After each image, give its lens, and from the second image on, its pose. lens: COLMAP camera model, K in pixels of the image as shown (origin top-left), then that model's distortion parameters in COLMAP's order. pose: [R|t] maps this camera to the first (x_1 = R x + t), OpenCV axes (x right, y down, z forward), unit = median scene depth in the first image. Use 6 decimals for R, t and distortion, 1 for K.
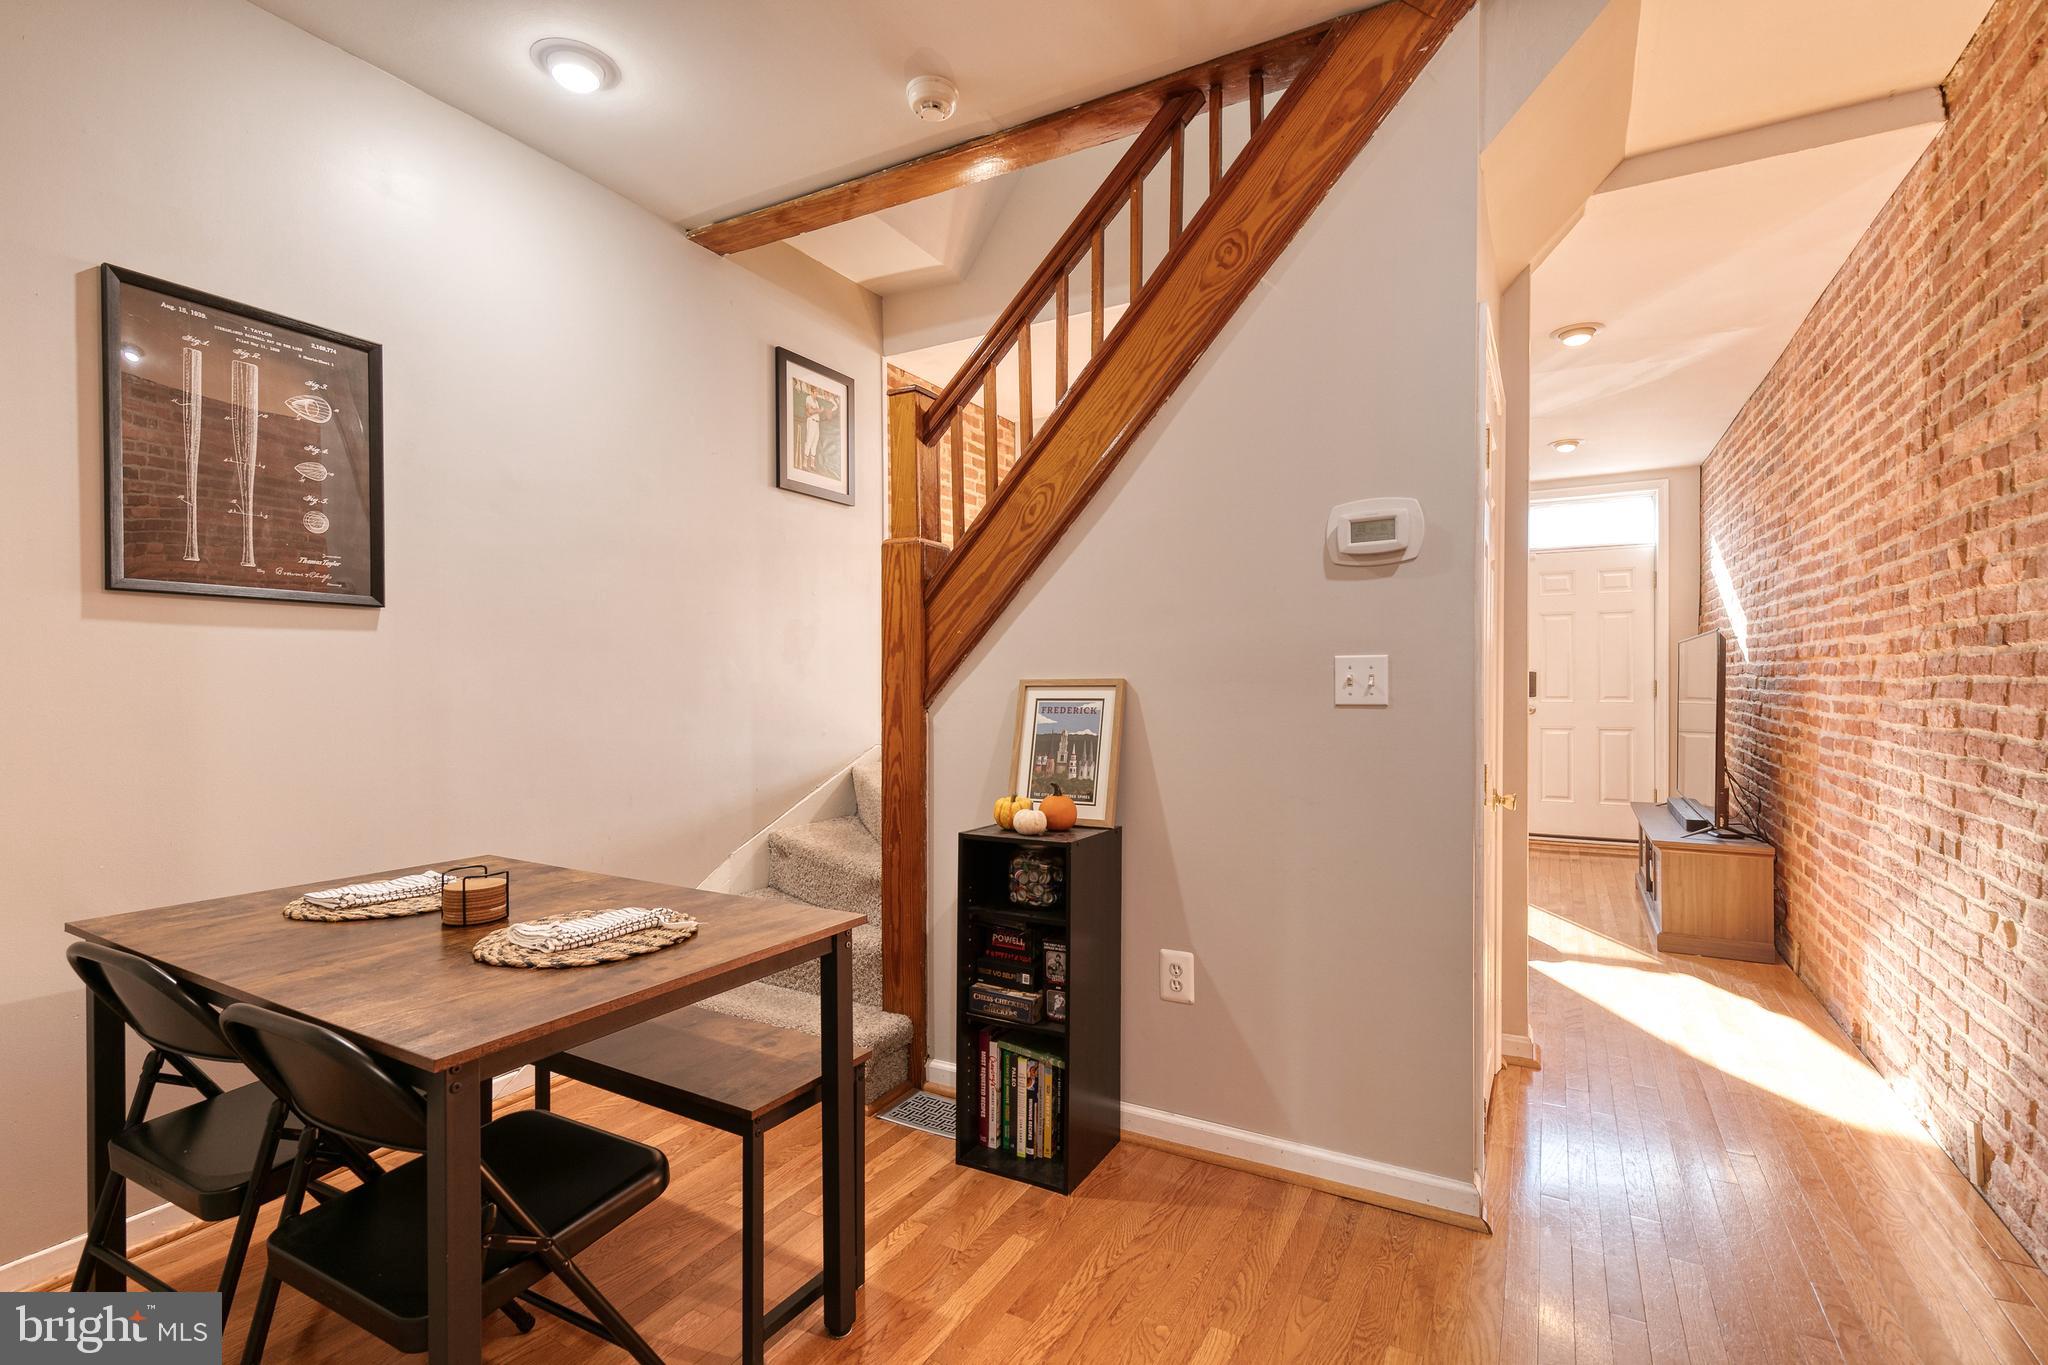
lens RADIAL K [[937.1, 0, 1030.3], [0, 937.1, 688.8], [0, 0, 1]] dist [0.009558, -0.001909]
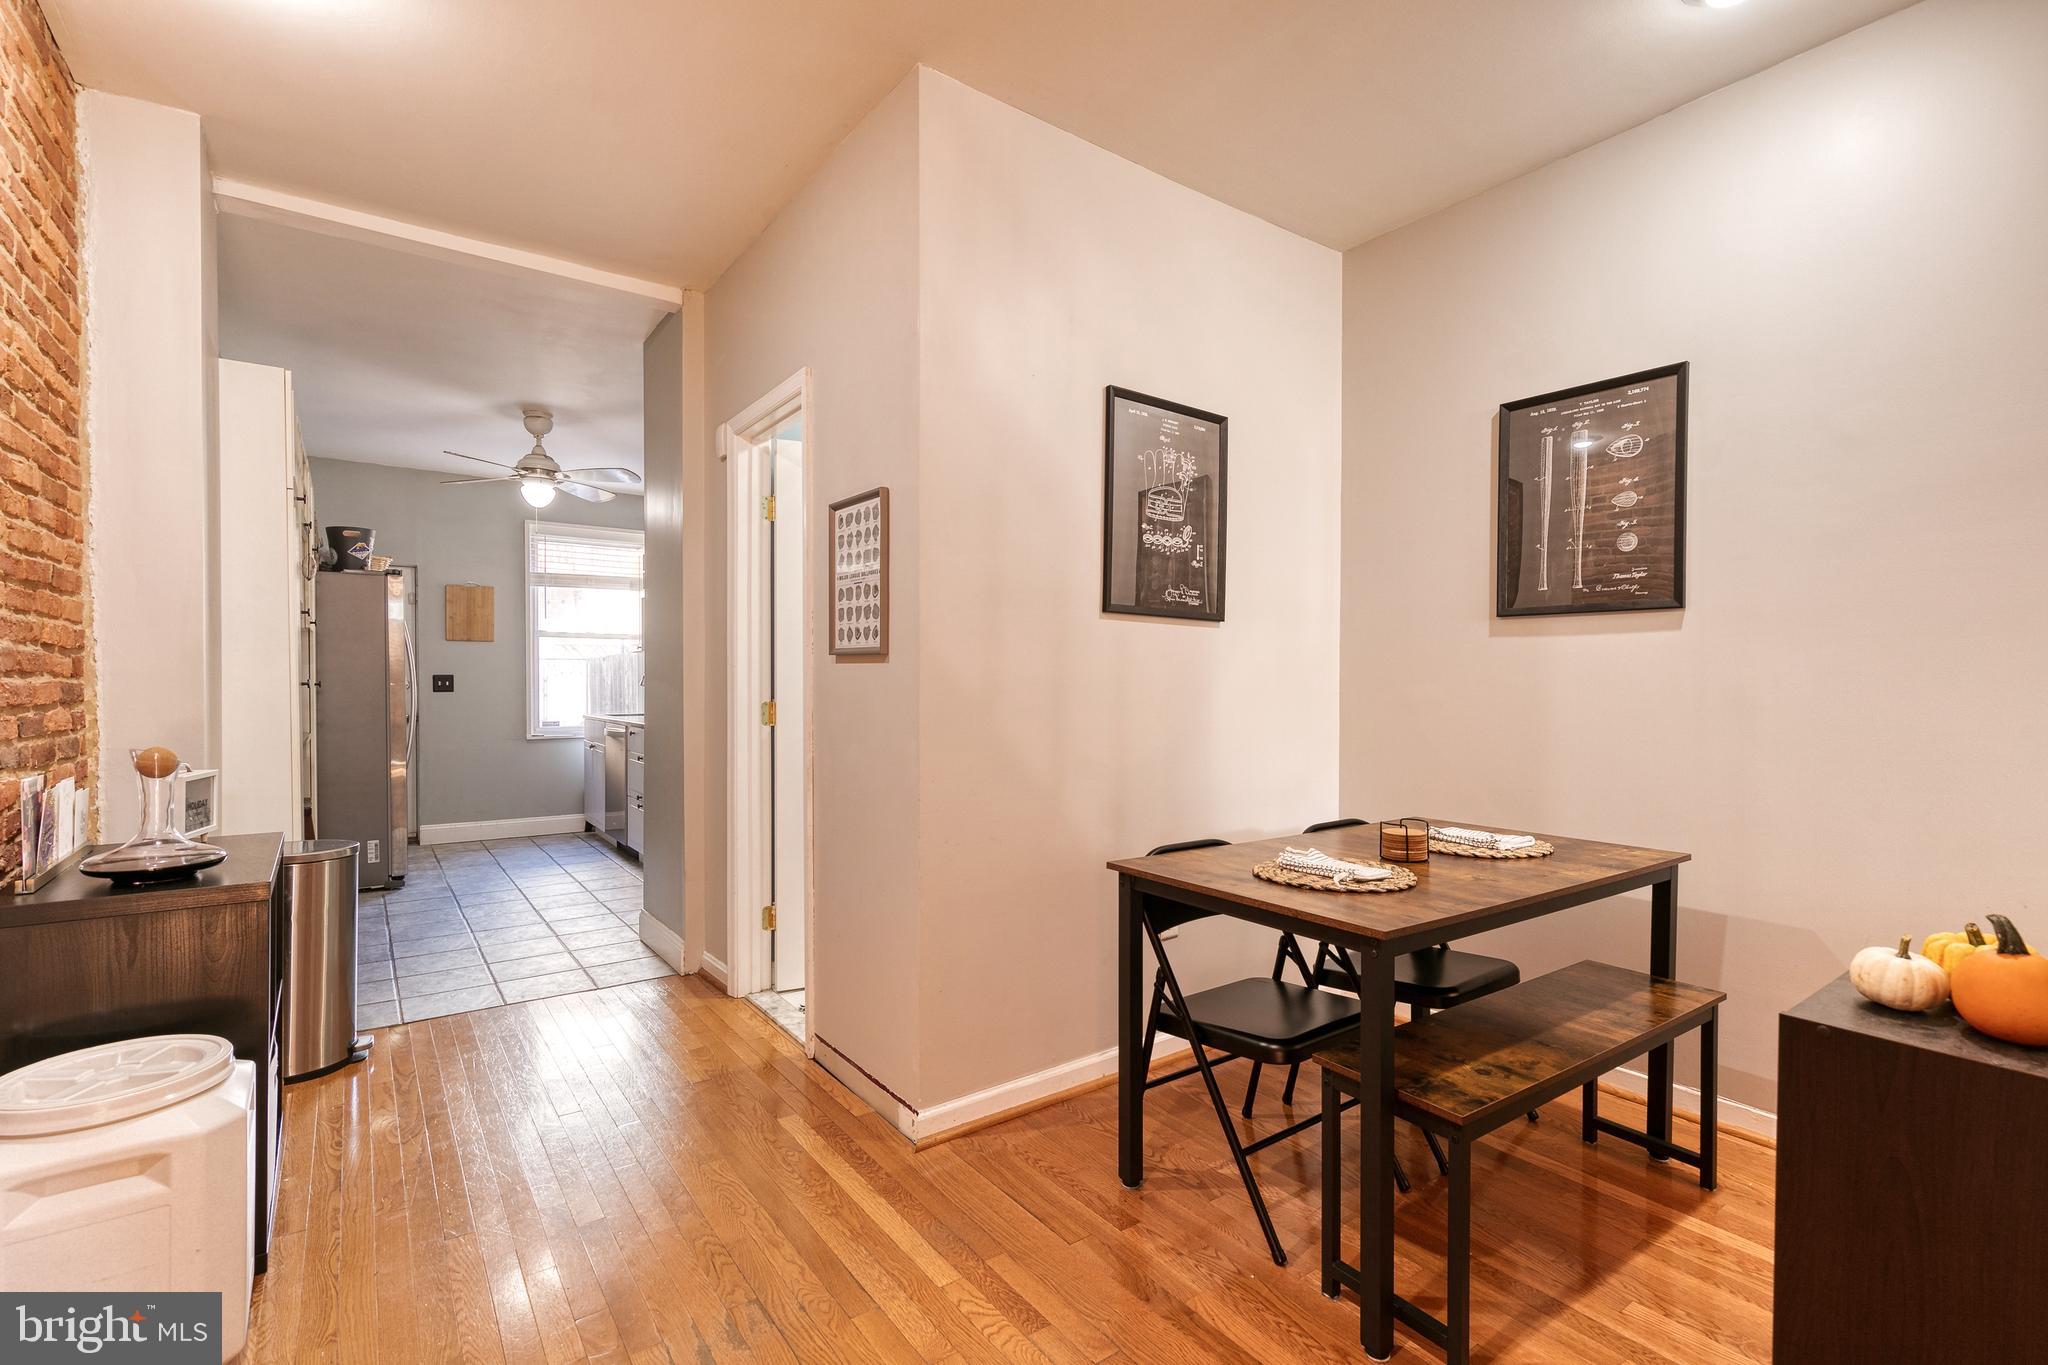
lens RADIAL K [[937.1, 0, 1028.6], [0, 937.1, 679.1], [0, 0, 1]] dist [0.009558, -0.001909]
pose [[-0.426455, 0.006126, -0.904488, 0.695718], [-0.004356, 0.999952, 0.008826, -0.013737], [0.904499, 0.007703, -0.426407, 0.915624]]
